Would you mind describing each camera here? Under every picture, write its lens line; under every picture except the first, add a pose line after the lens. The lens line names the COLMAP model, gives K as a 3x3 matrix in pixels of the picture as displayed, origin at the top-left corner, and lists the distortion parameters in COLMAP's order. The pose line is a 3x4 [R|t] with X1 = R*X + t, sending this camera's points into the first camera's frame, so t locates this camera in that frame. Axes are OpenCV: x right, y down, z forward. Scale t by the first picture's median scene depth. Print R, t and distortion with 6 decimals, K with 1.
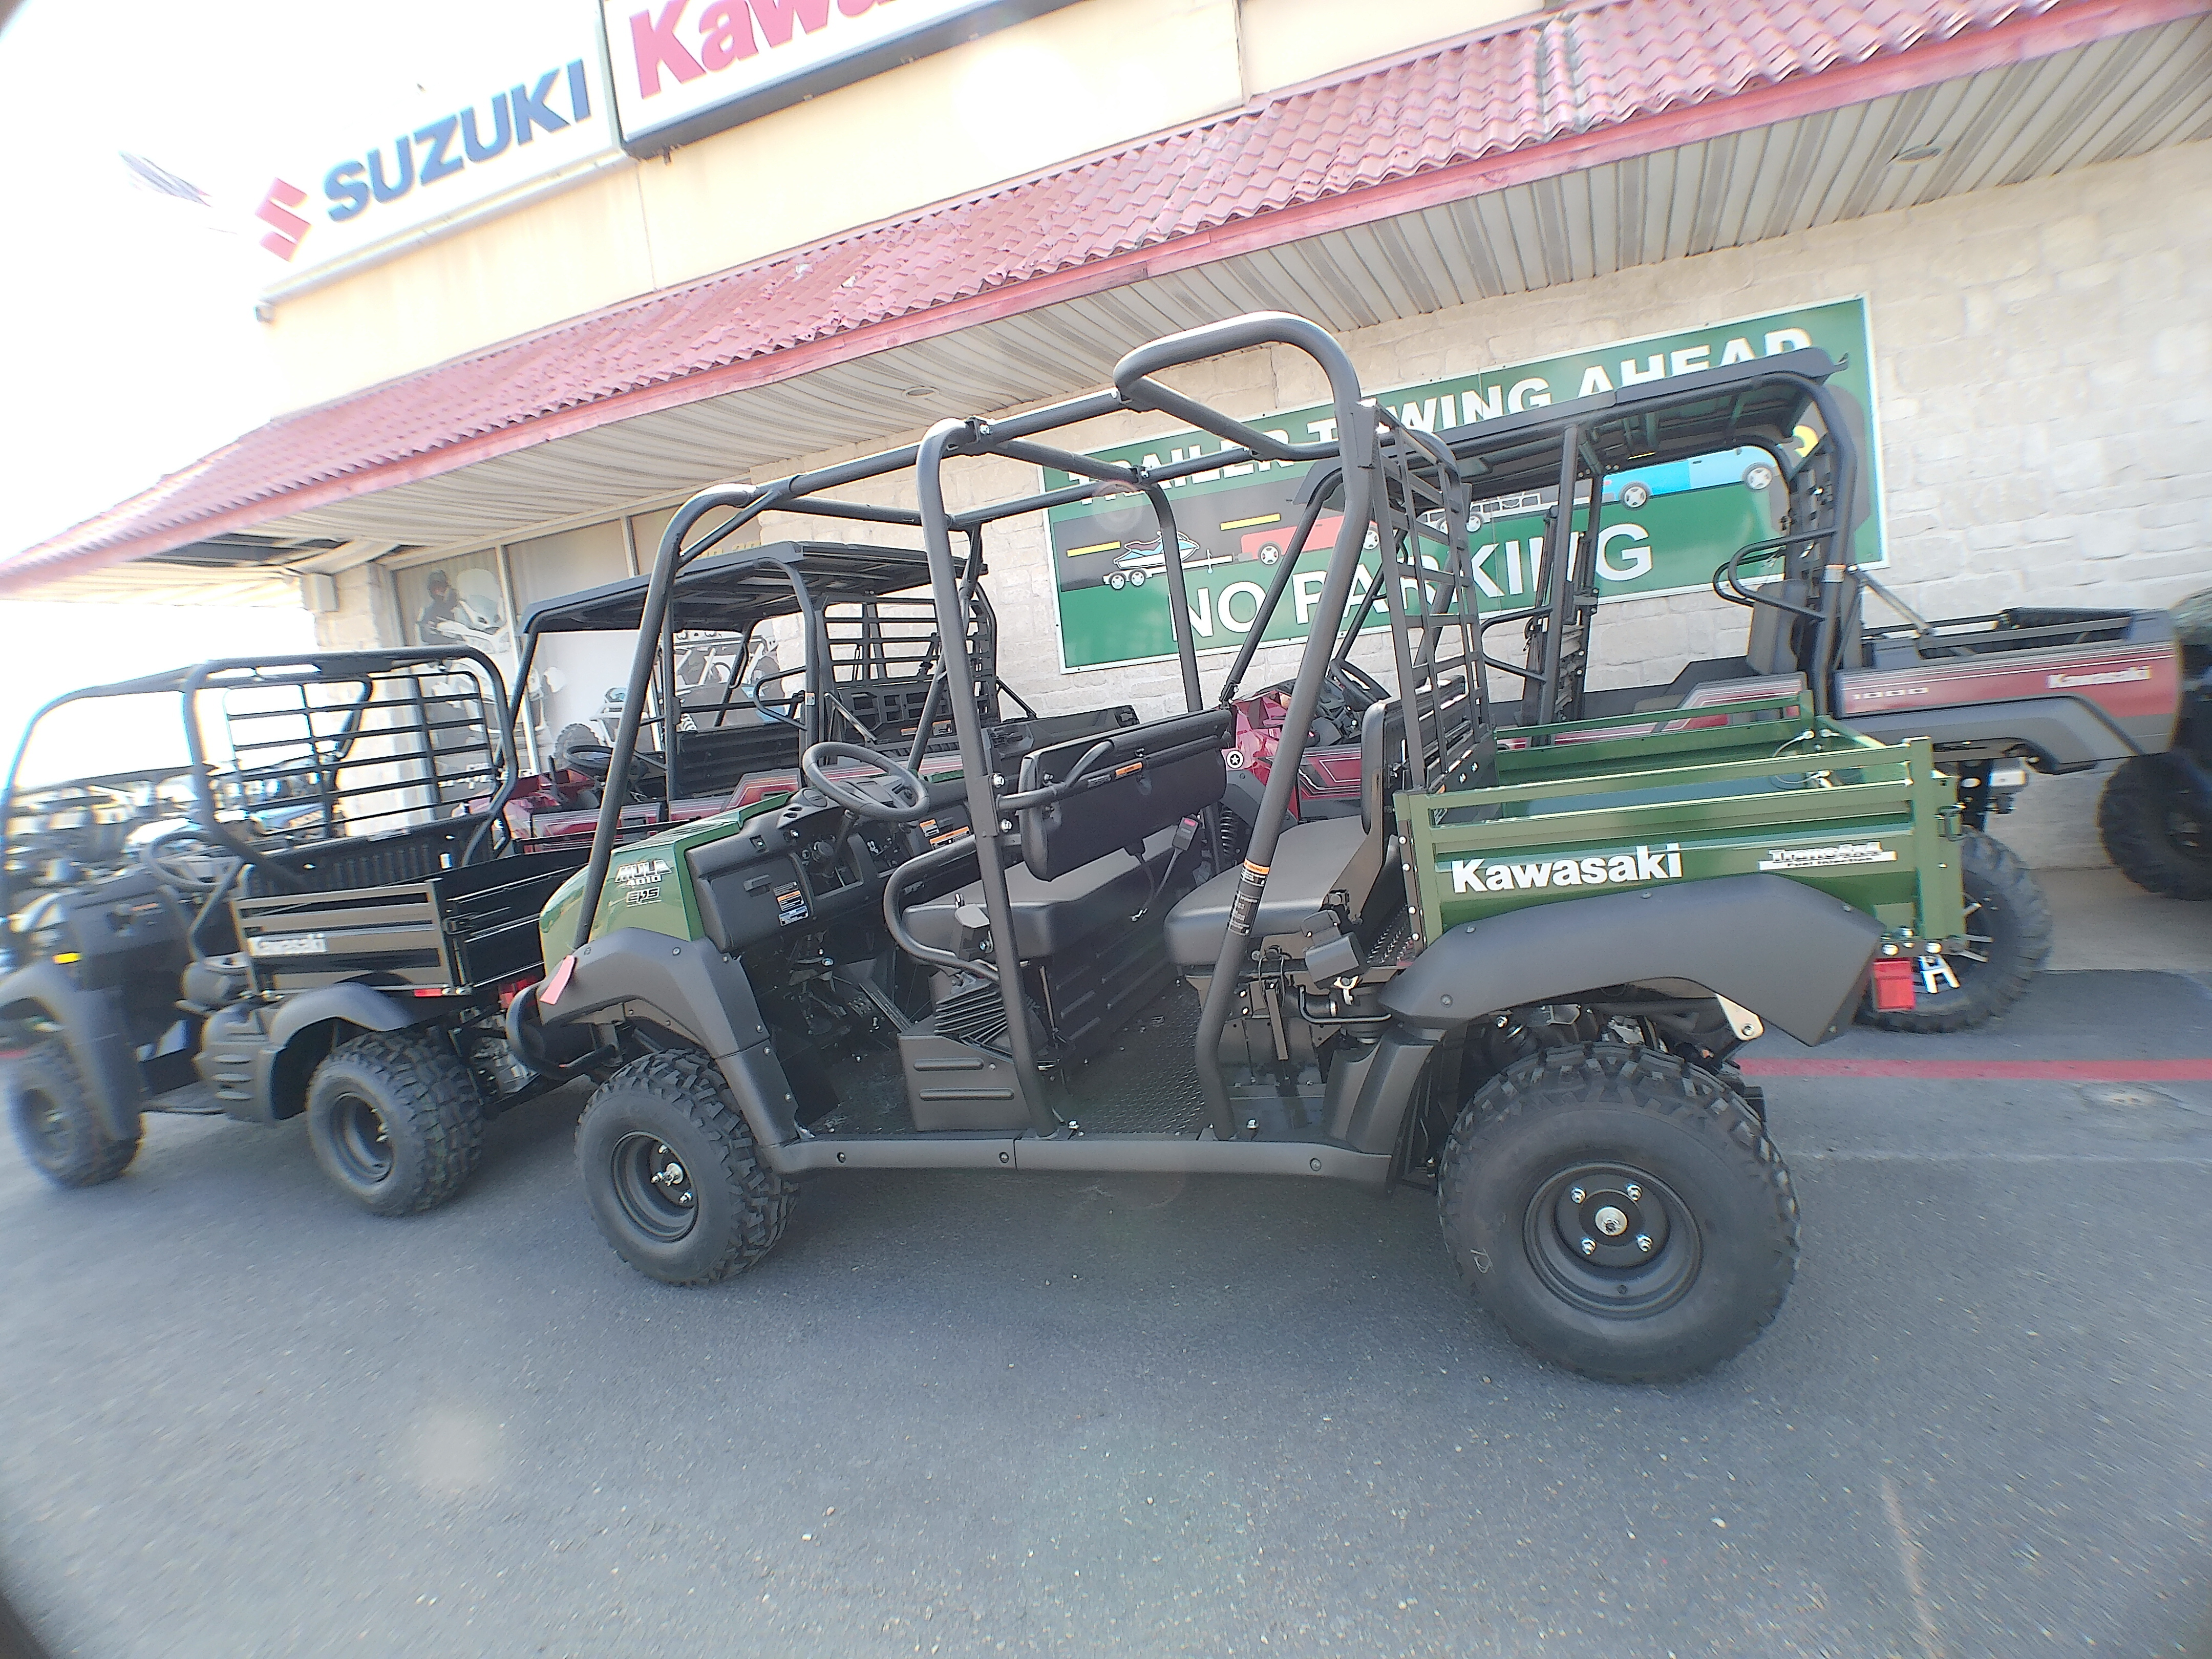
lens RADIAL K [[1202.5, 0, 1121.0], [0, 1202.5, 830.0], [0, 0, 1]] dist [-0.040118, 0.009529]
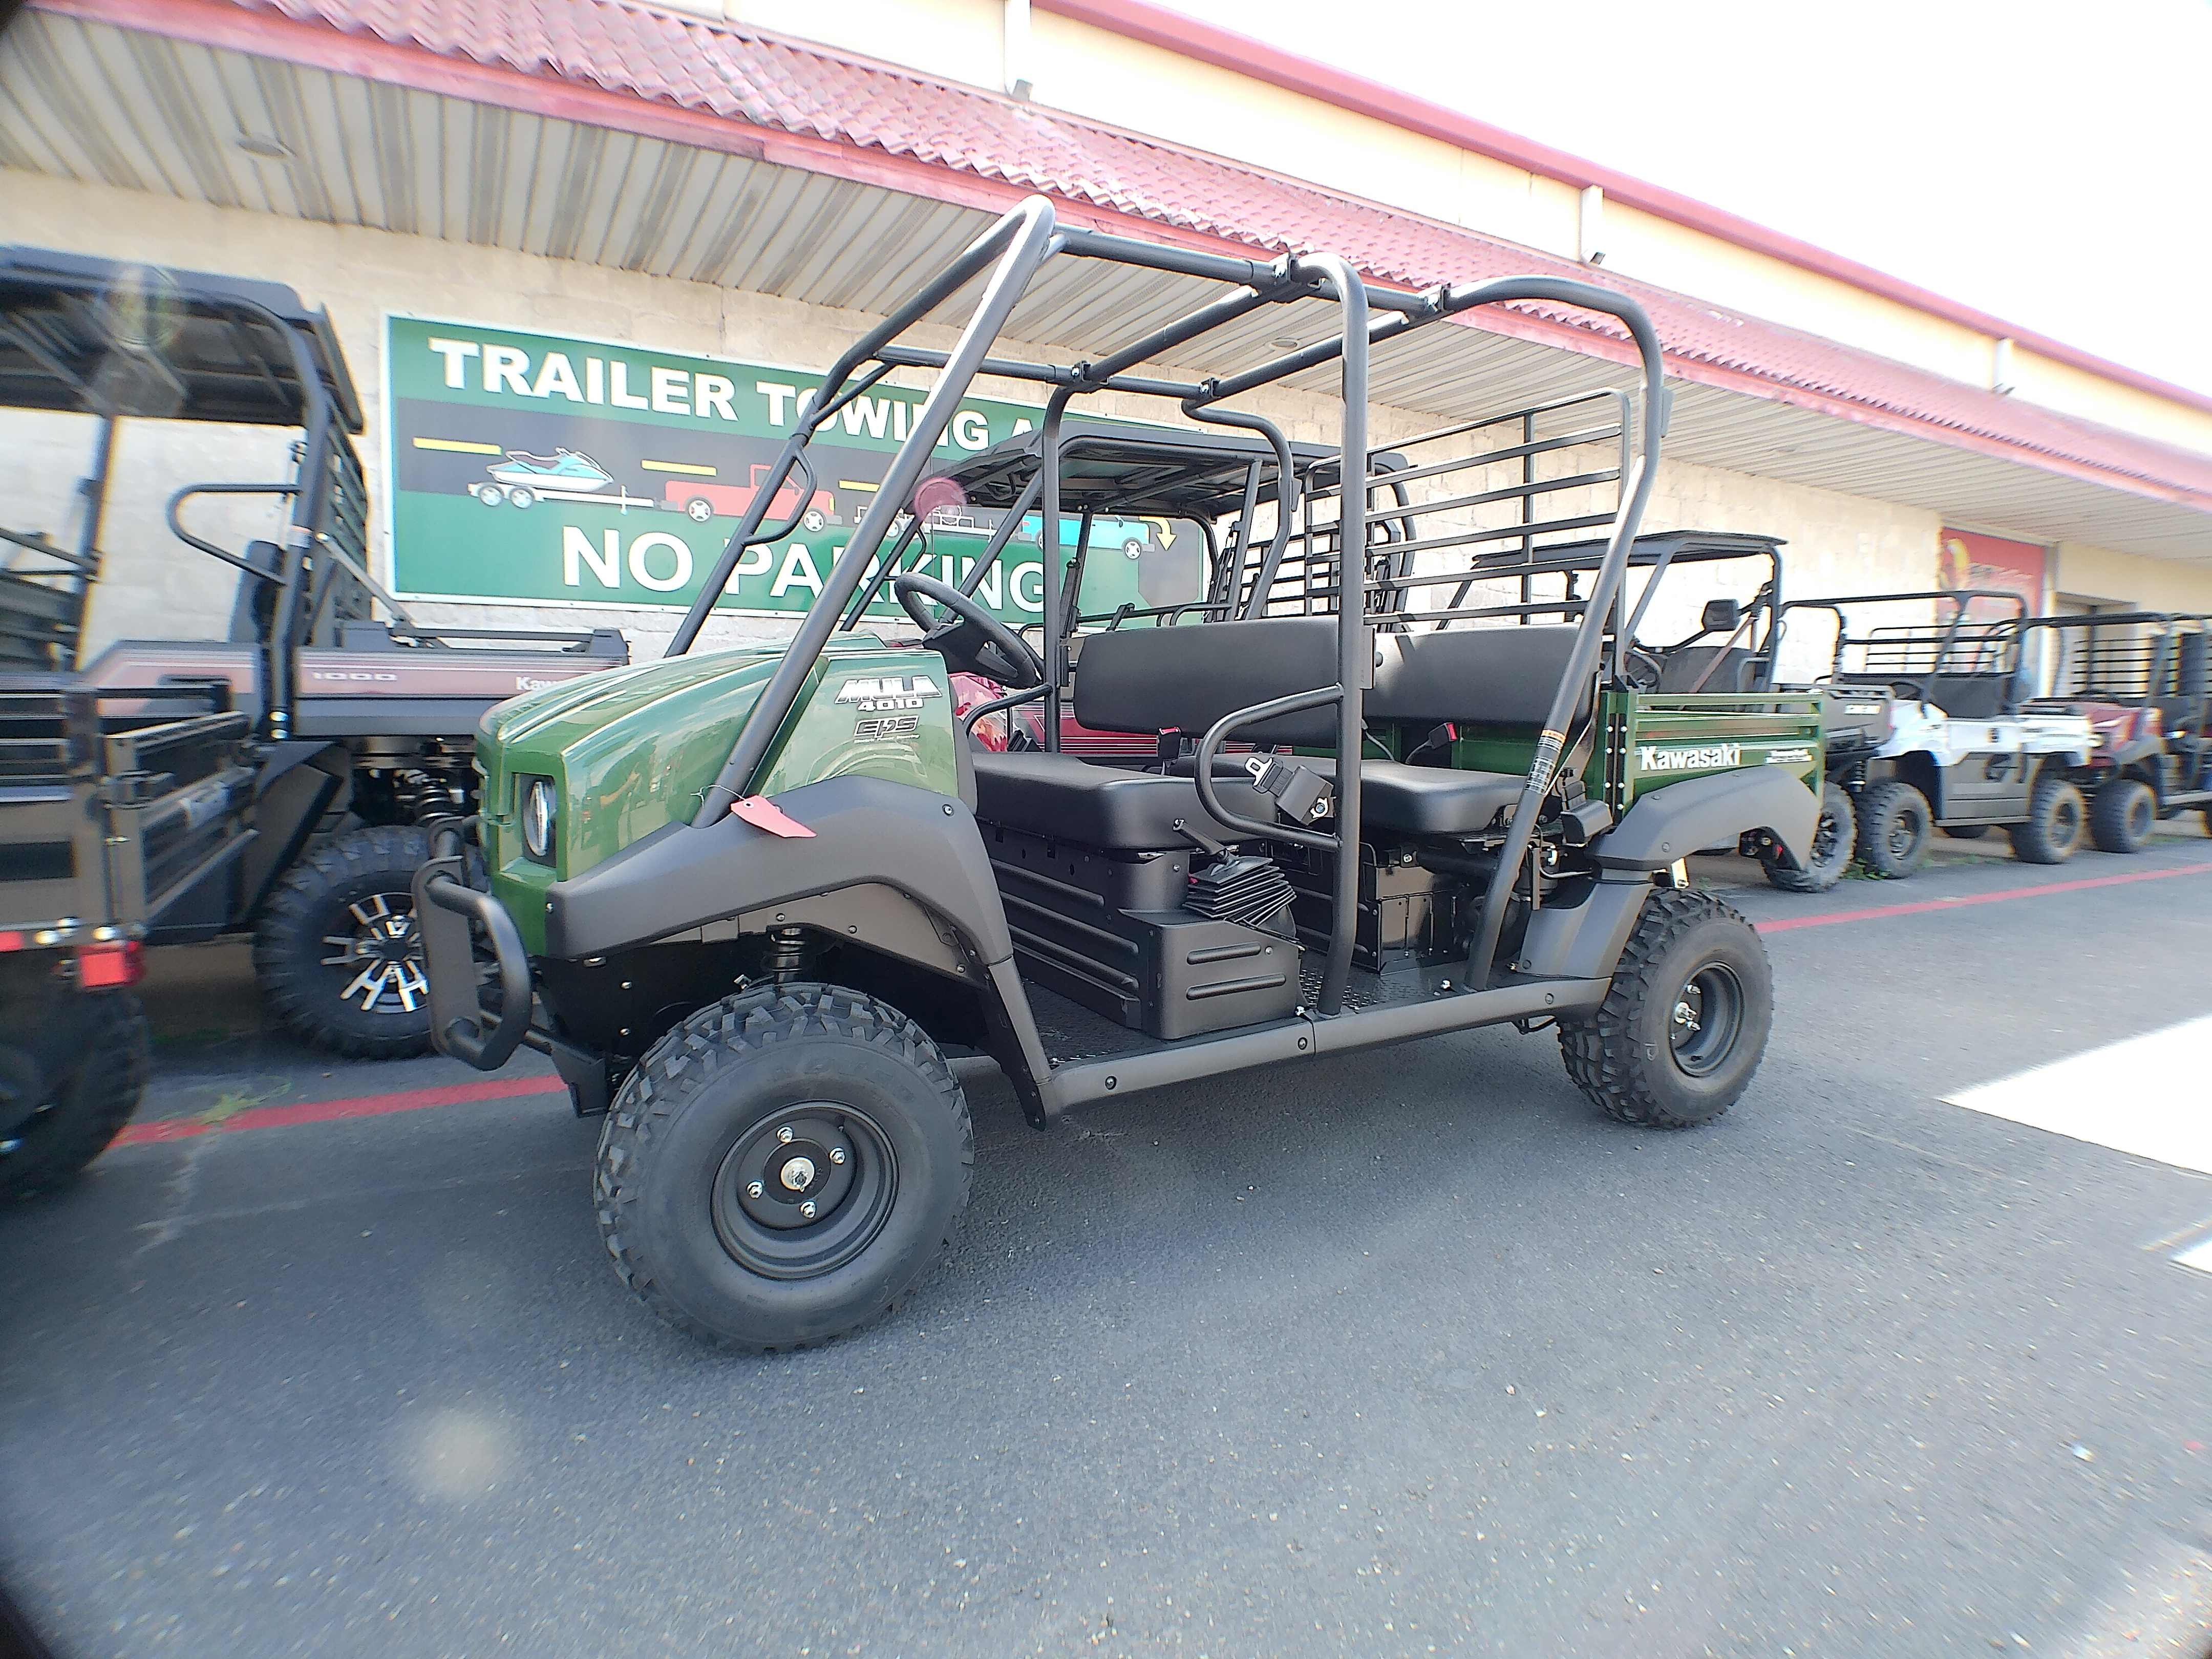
lens RADIAL K [[1202.5, 0, 1143.6], [0, 1202.5, 834.3], [0, 0, 1]] dist [-0.040118, 0.009529]
pose [[0.605931, 0.050981, 0.793882, -0.485614], [0.003064, 0.997787, -0.066414, 0.092108], [-0.795511, 0.042675, 0.604434, 0.282653]]
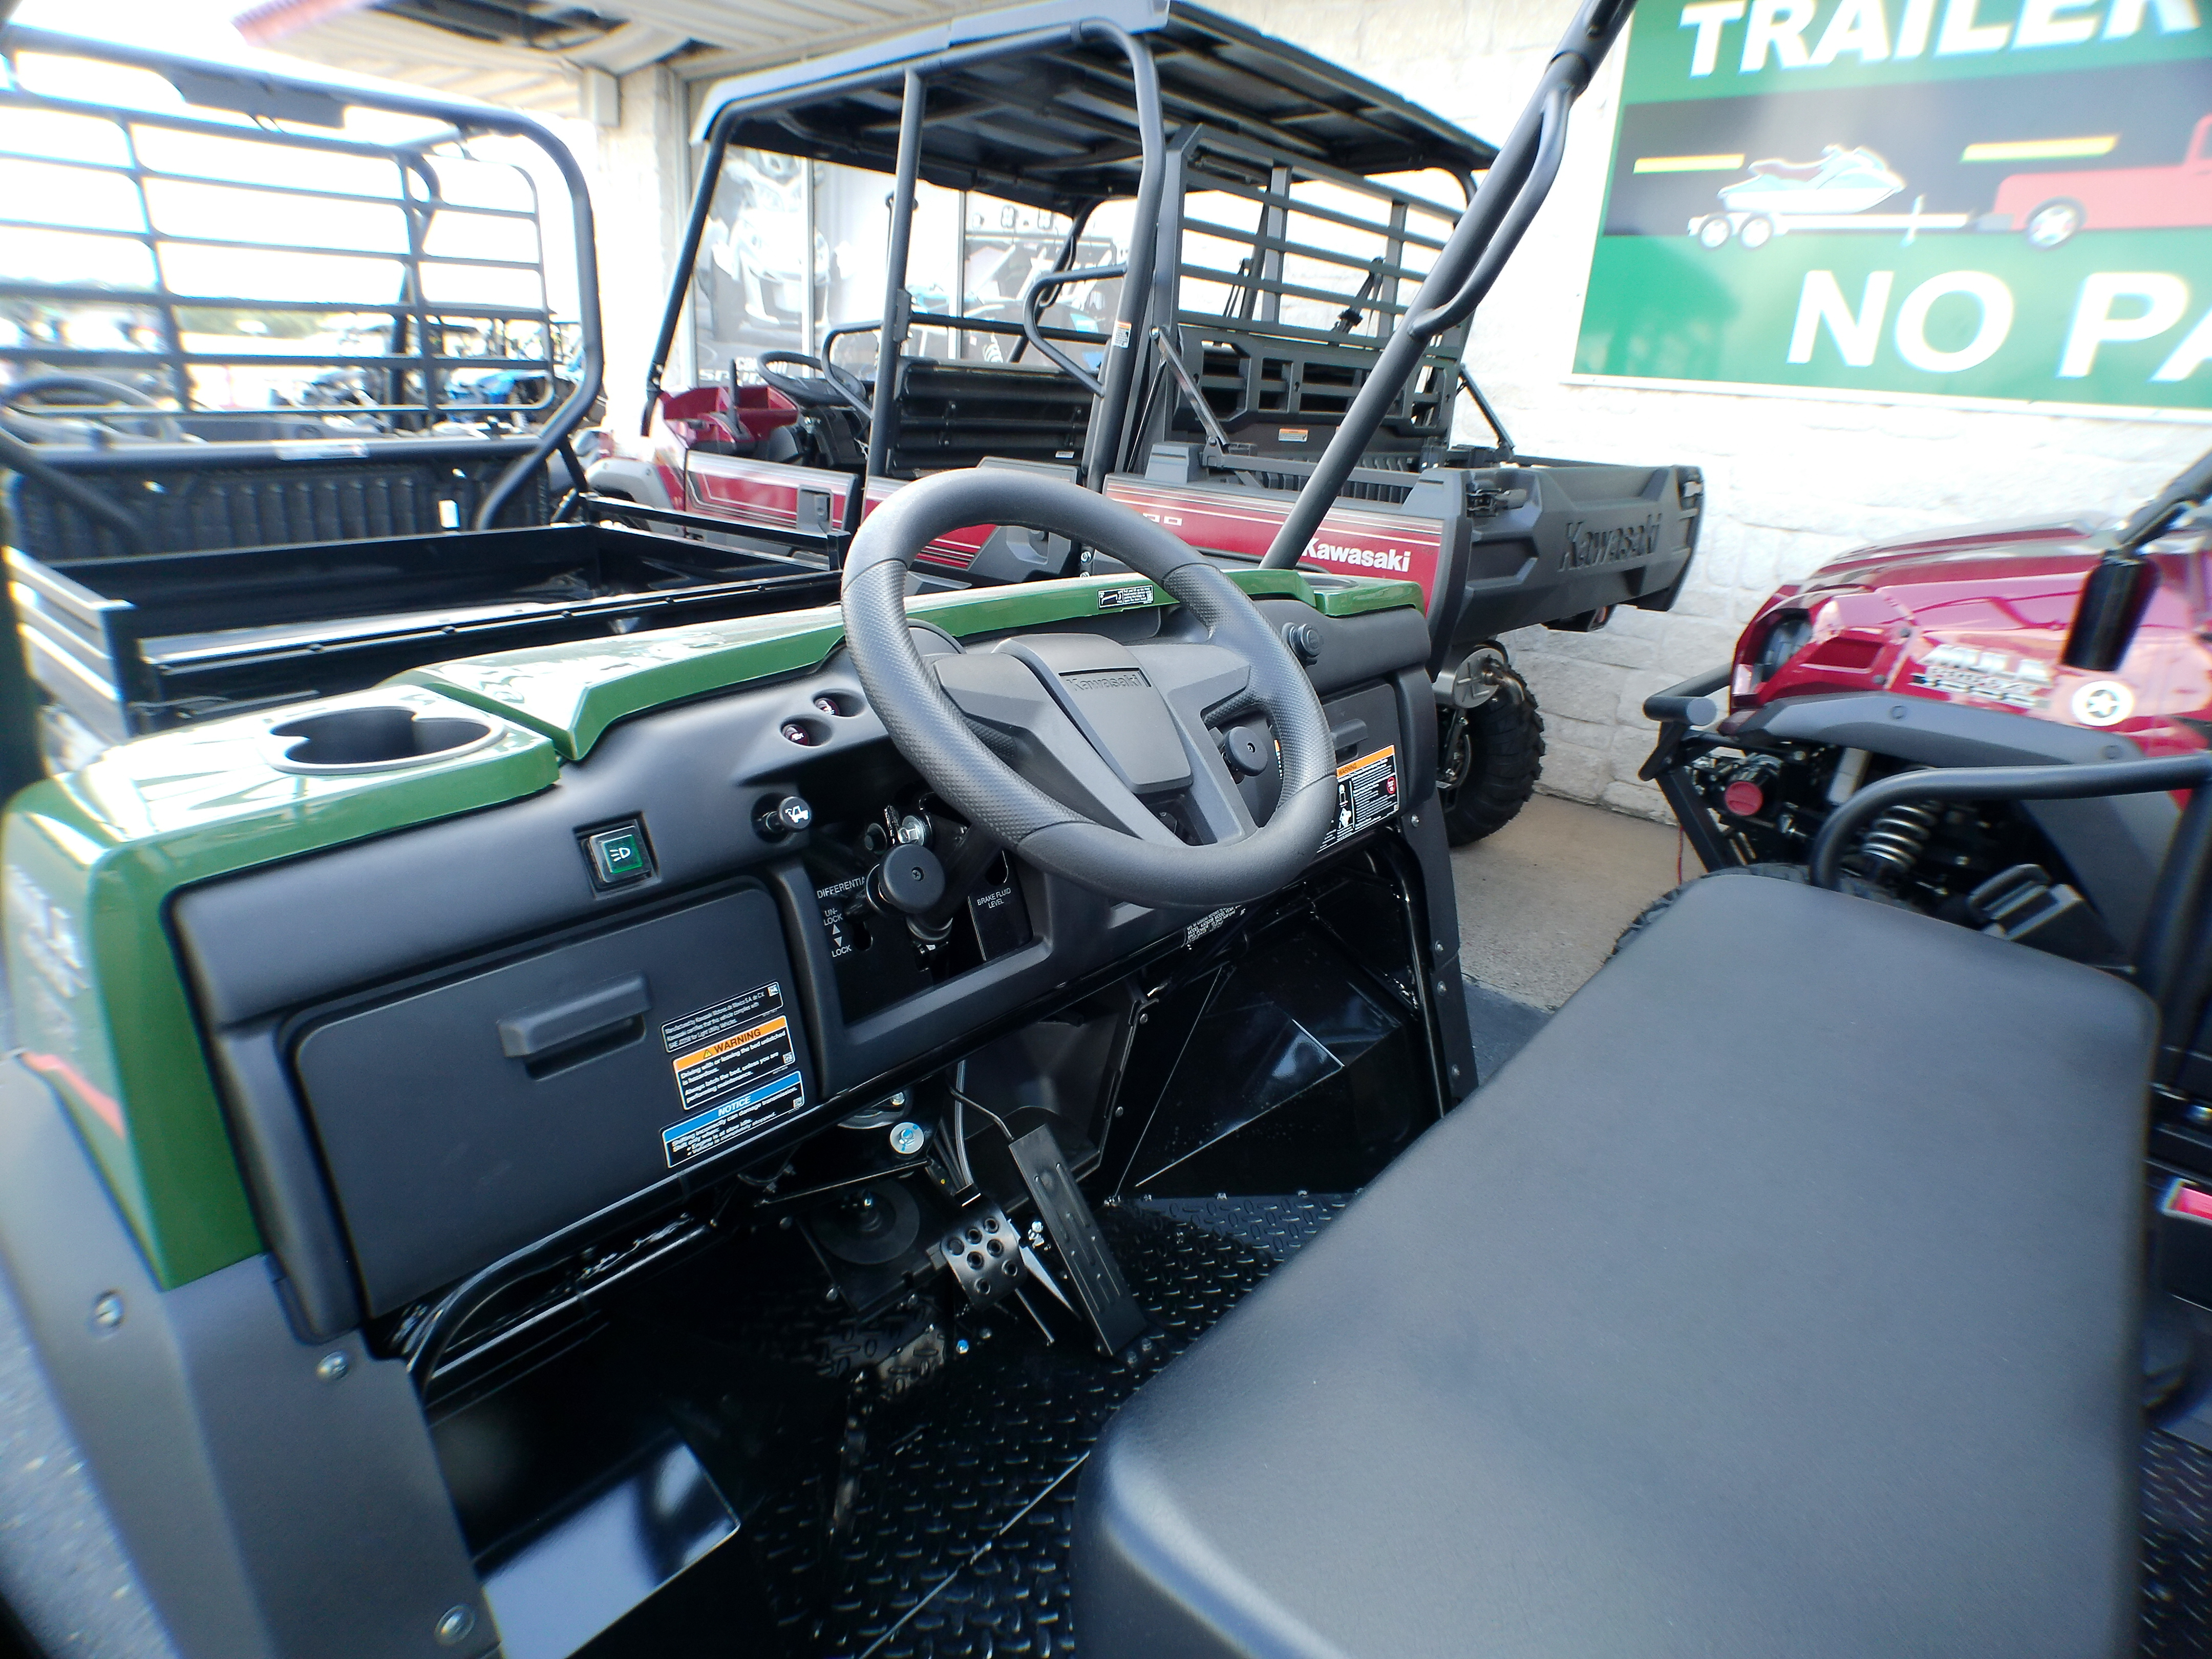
lens RADIAL K [[1202.5, 0, 1121.7], [0, 1202.5, 830.4], [0, 0, 1]] dist [-0.040118, 0.009529]
pose [[0.938066, 0.271665, -0.215011, -0.094930], [-0.210779, 0.940041, 0.268131, -0.048392], [0.274961, -0.206205, 0.939082, 0.488553]]
